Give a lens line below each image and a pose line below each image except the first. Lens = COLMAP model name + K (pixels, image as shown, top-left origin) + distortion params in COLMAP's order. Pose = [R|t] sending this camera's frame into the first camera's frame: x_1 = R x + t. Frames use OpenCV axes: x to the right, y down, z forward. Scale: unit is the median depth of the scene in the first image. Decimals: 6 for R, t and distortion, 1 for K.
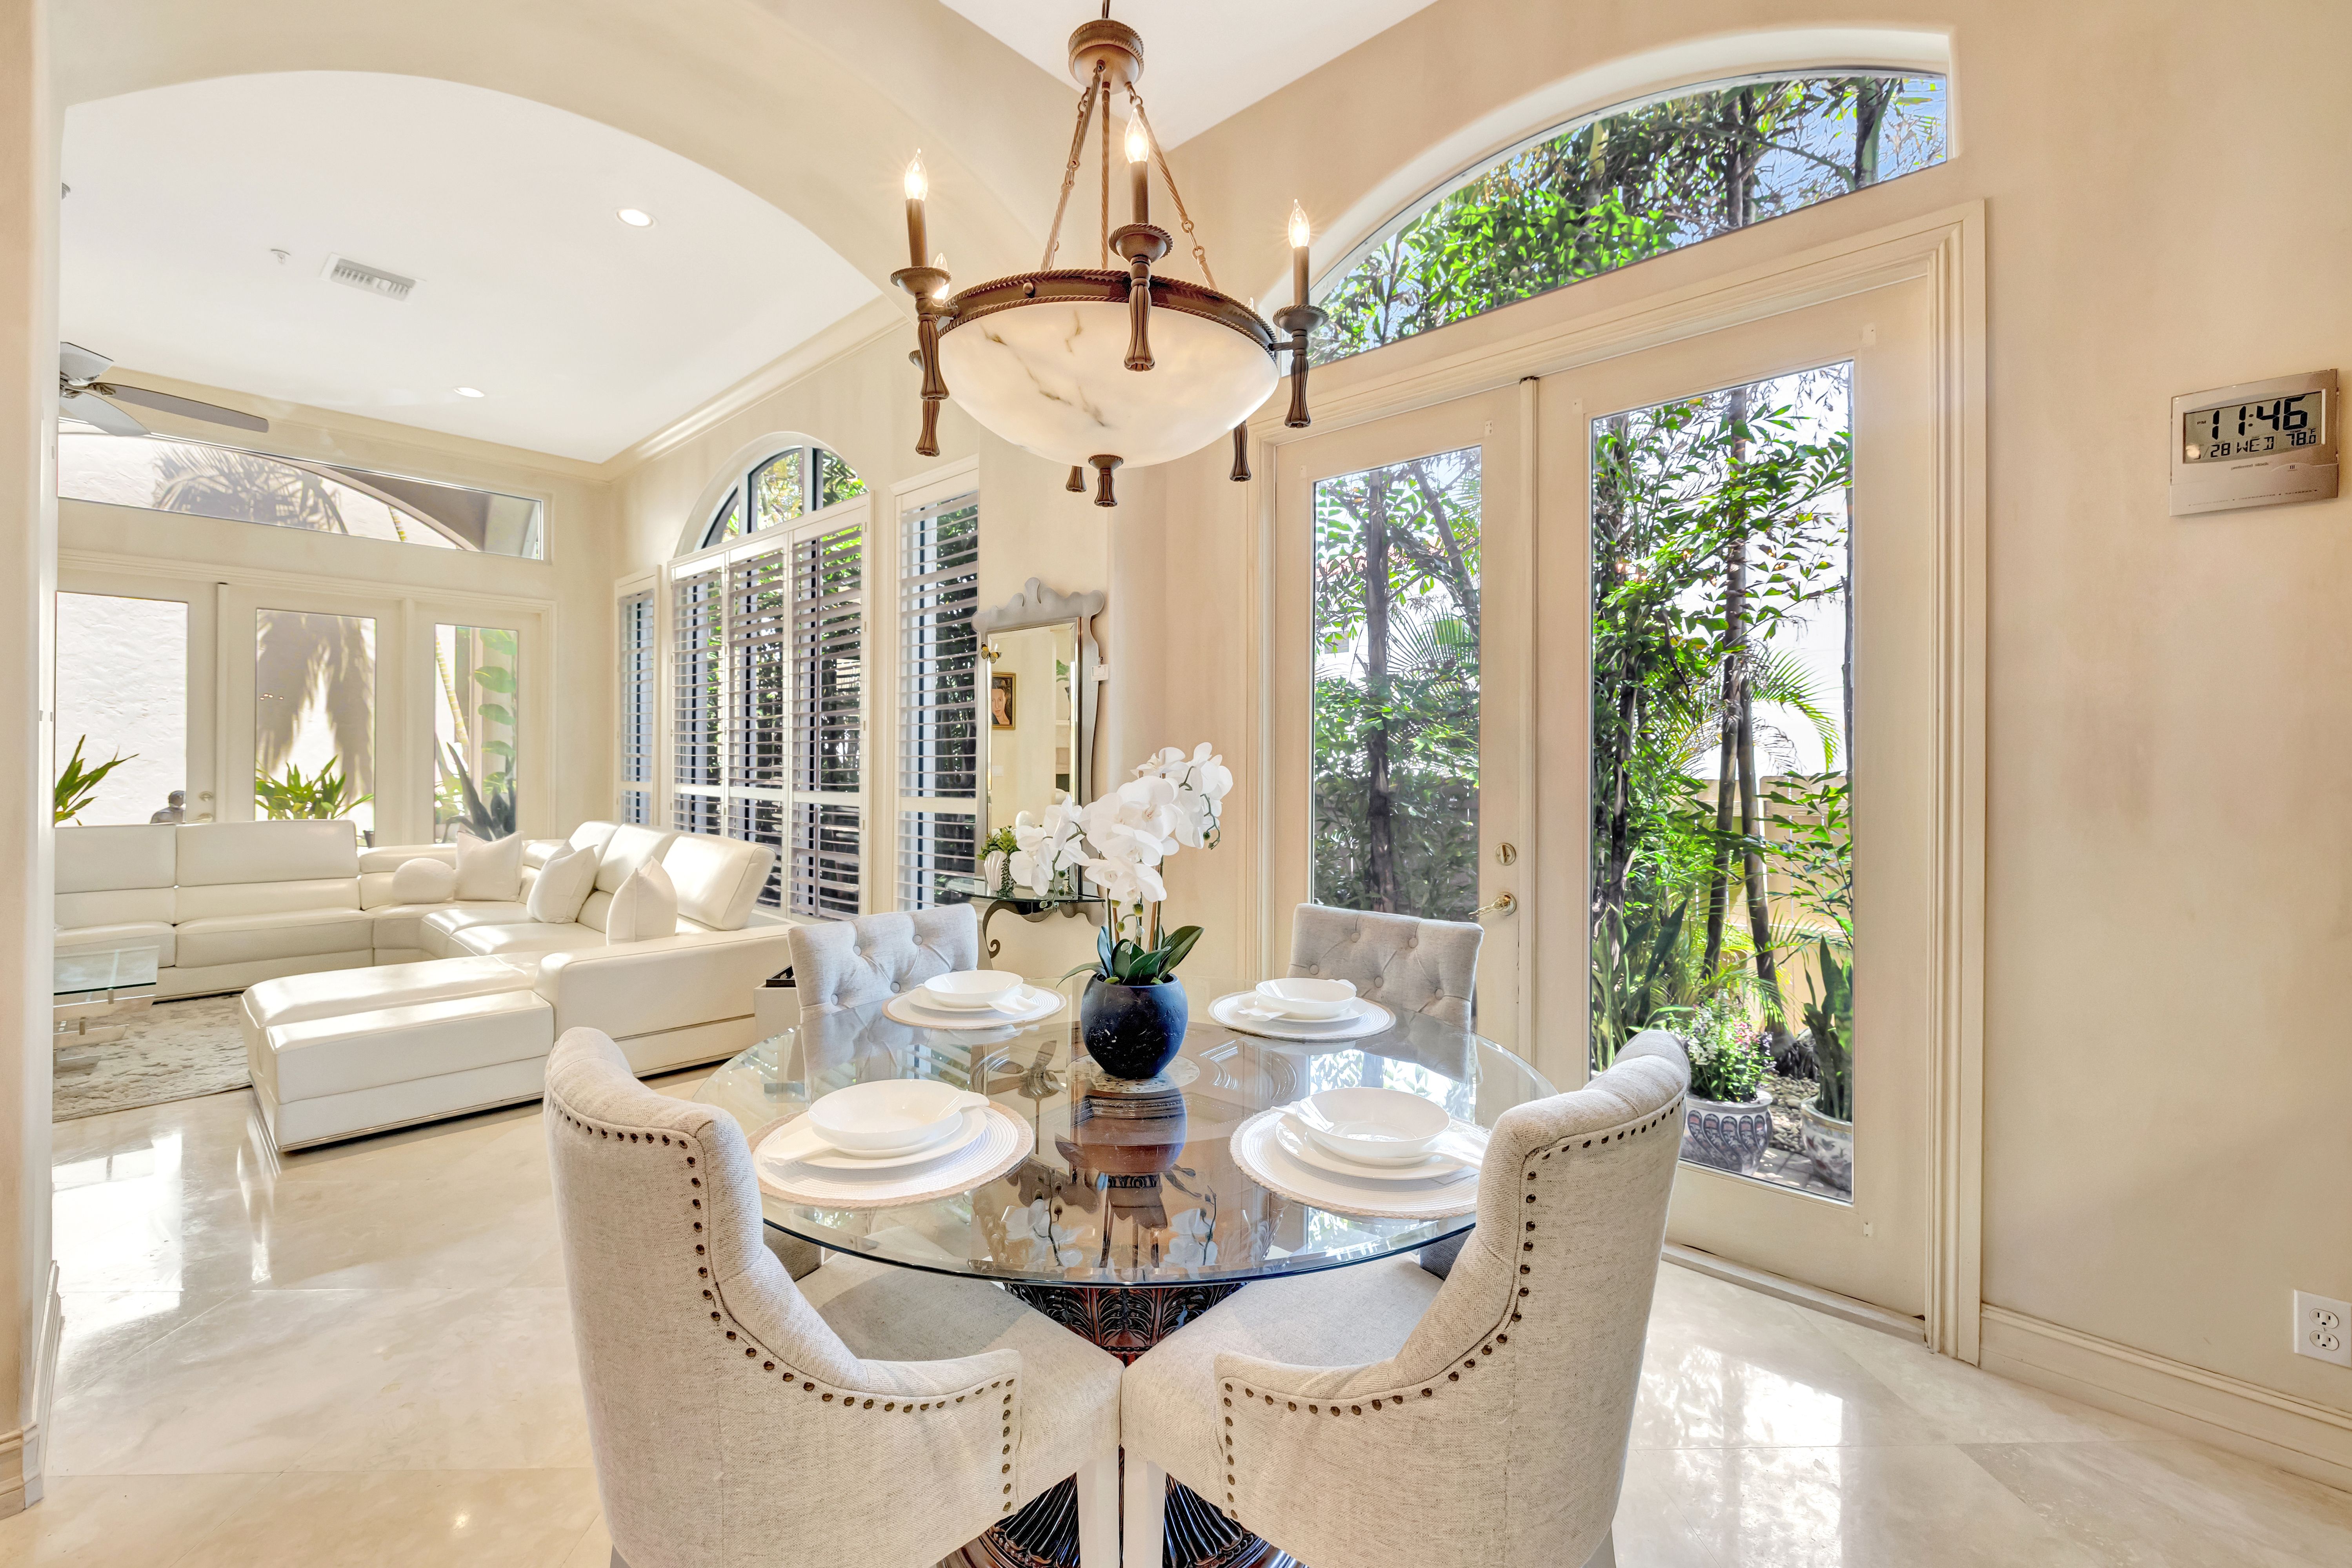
lens RADIAL K [[995.1, 0, 1182.6], [0, 995.1, 754.7], [0, 0, 1]] dist [0.000275, -0.000088]
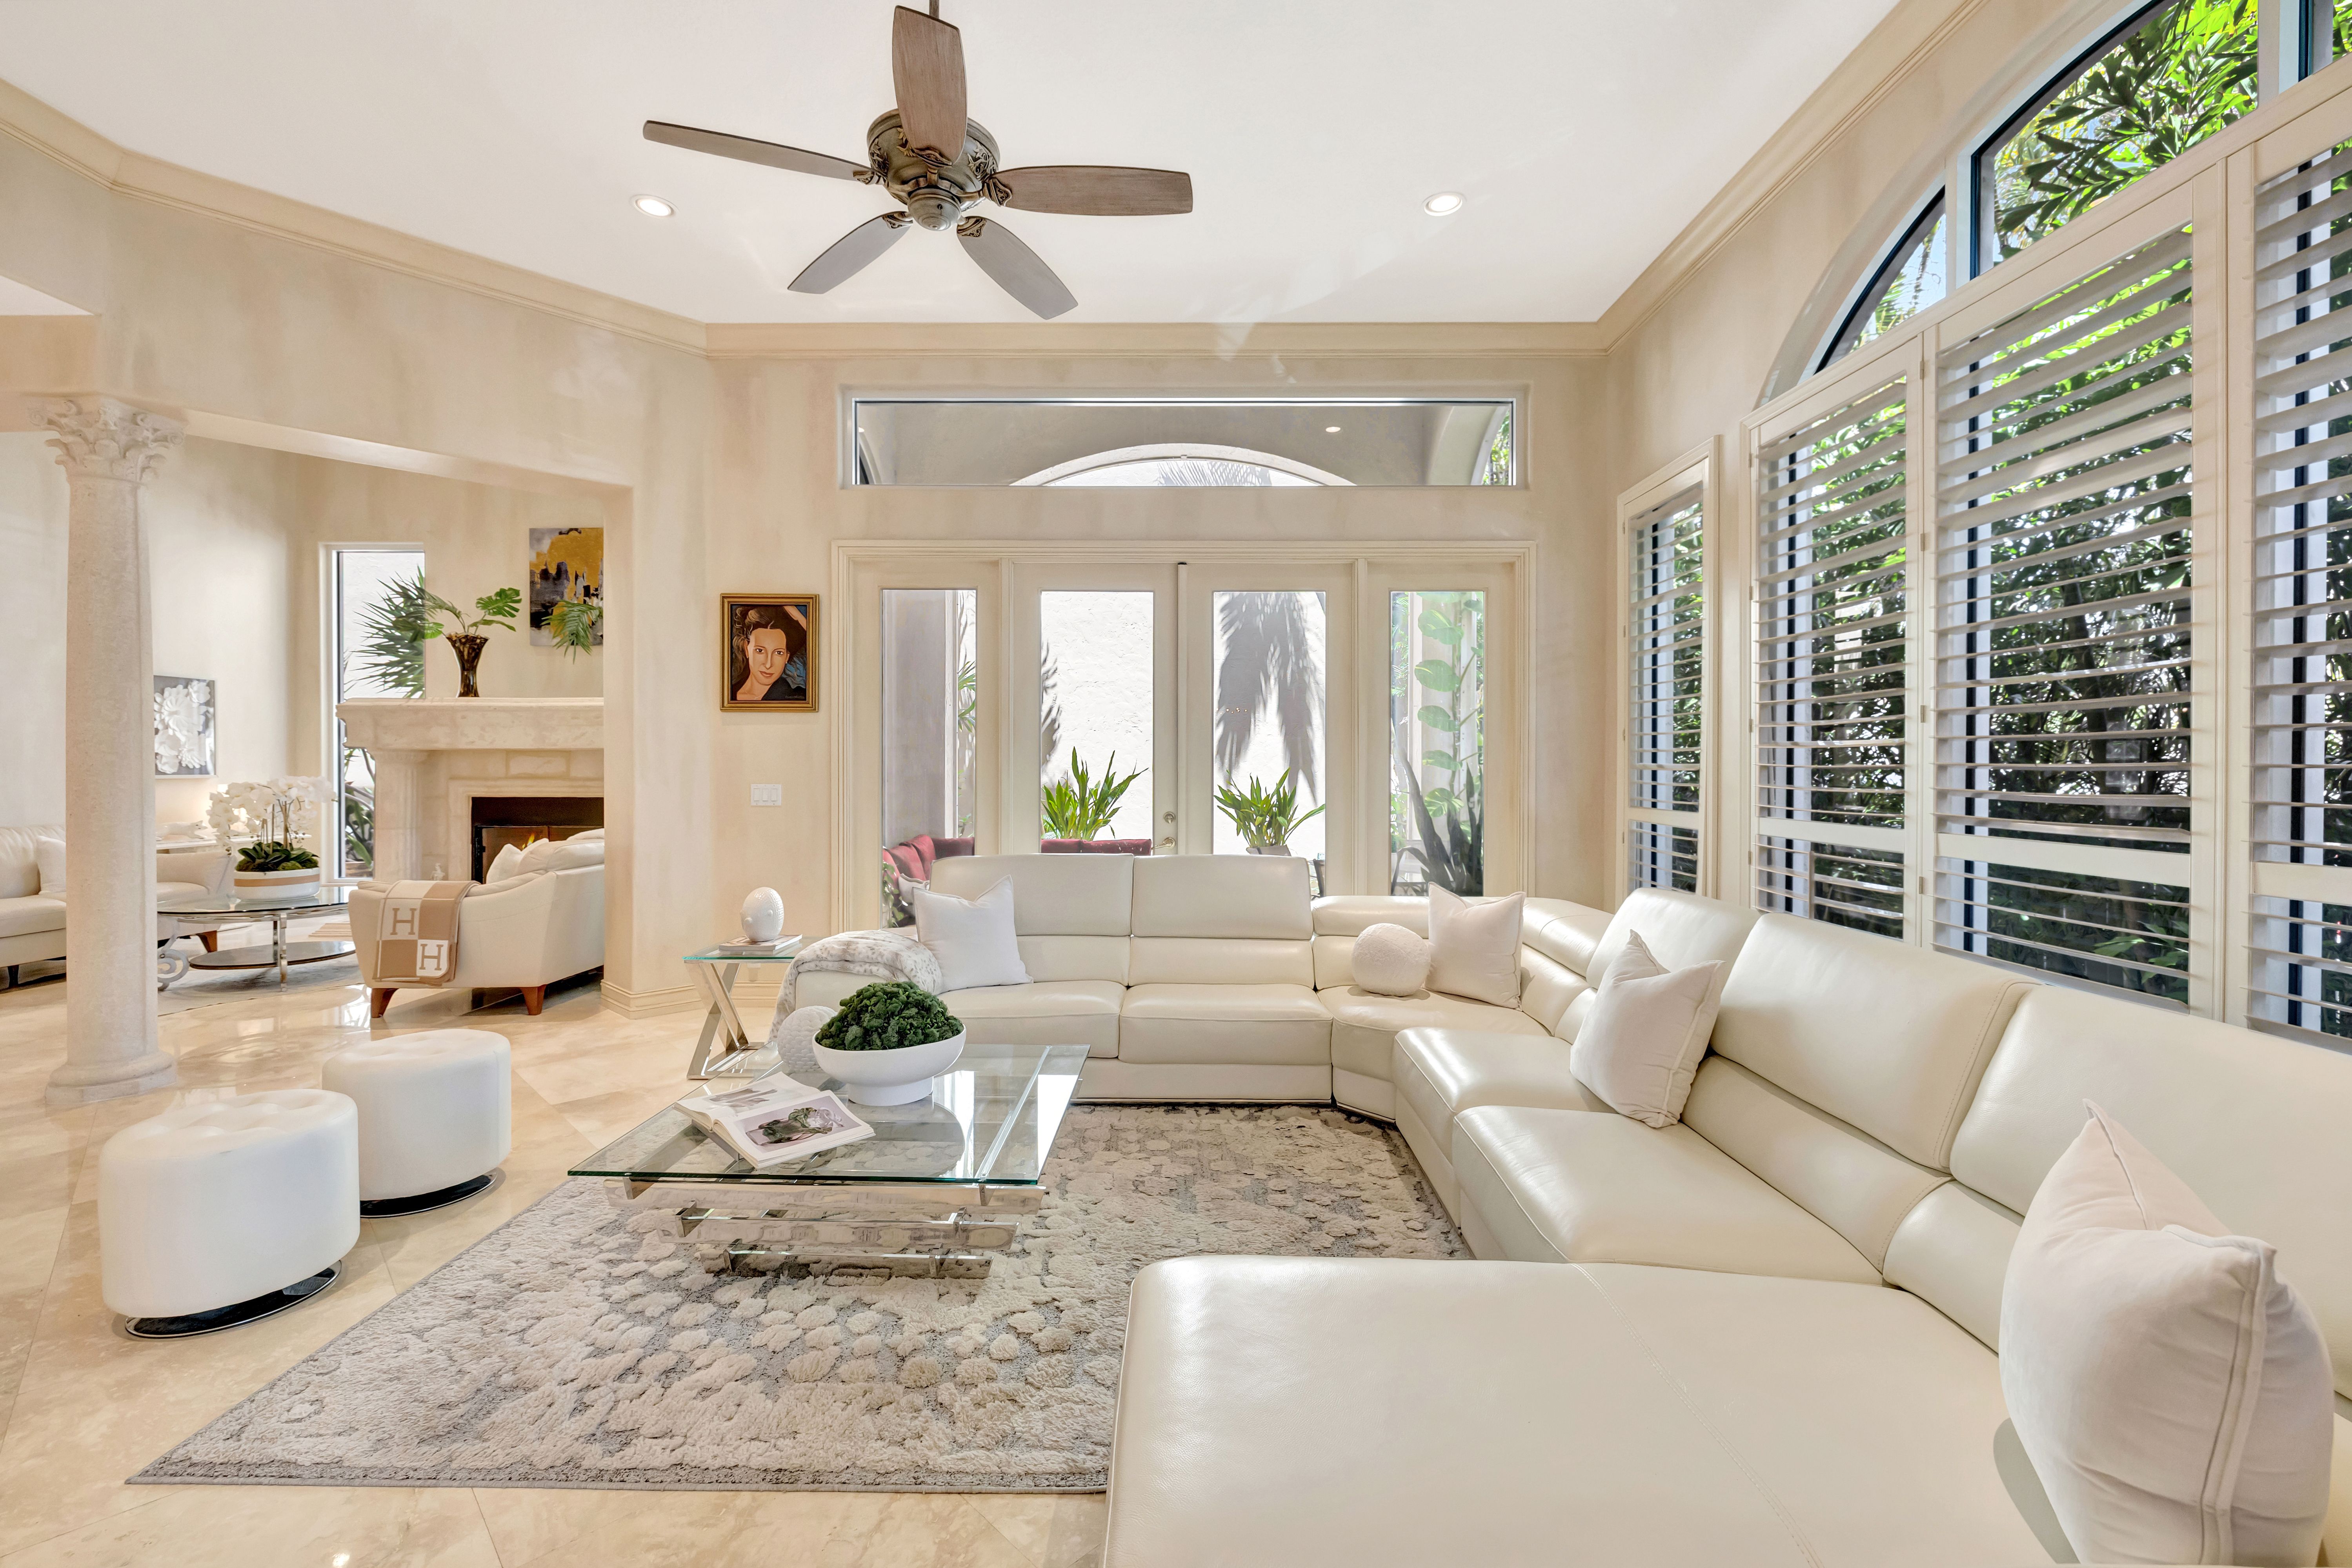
lens RADIAL K [[993.1, 0, 1158.6], [0, 993.1, 770.3], [0, 0, 1]] dist [-0.000183, 0.000209]
pose [[0.670746, -0.000570, -0.741687, -0.324803], [0.001674, 0.999998, 0.000746, 0.001696], [0.741685, -0.001742, 0.670746, 0.384847]]
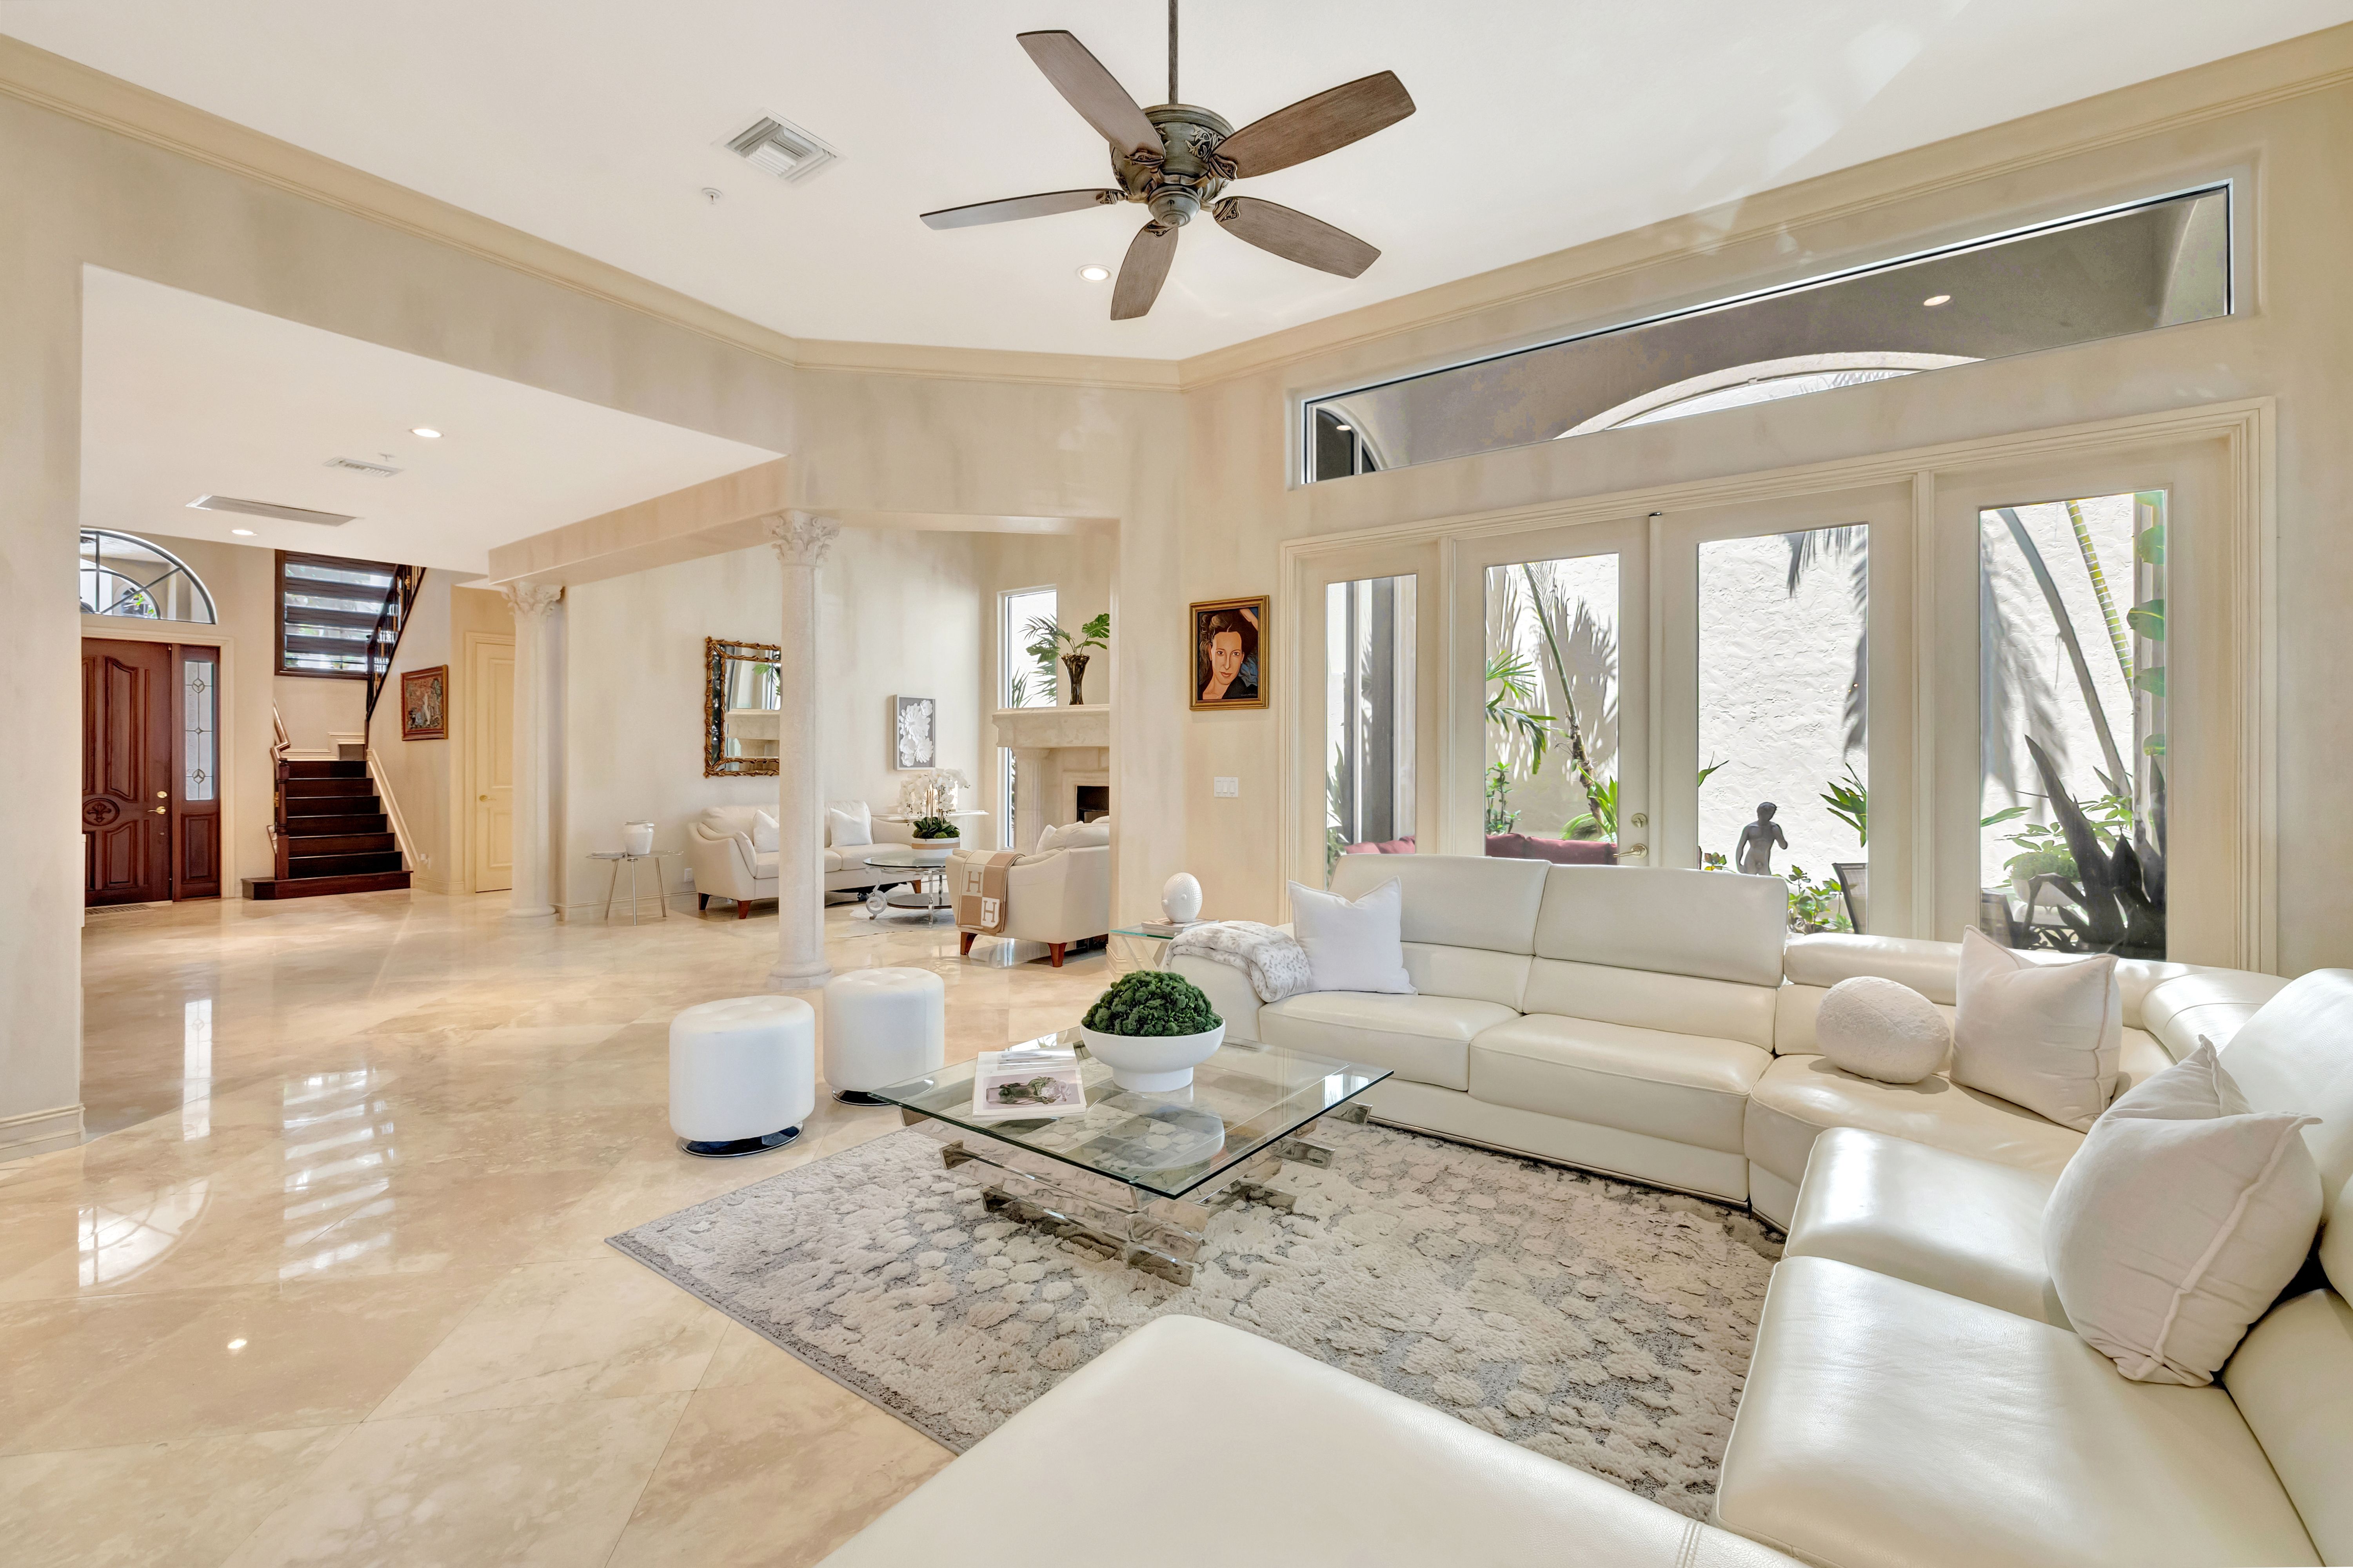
lens RADIAL K [[995.0, 0, 1167.1], [0, 995.0, 757.7], [0, 0, 1]] dist [-0.000353, -0.000483]
pose [[0.115873, -0.007058, -0.993239, -0.286867], [0.002088, 0.999974, -0.006863, 0.001942], [0.993262, -0.001279, 0.115885, 0.526346]]
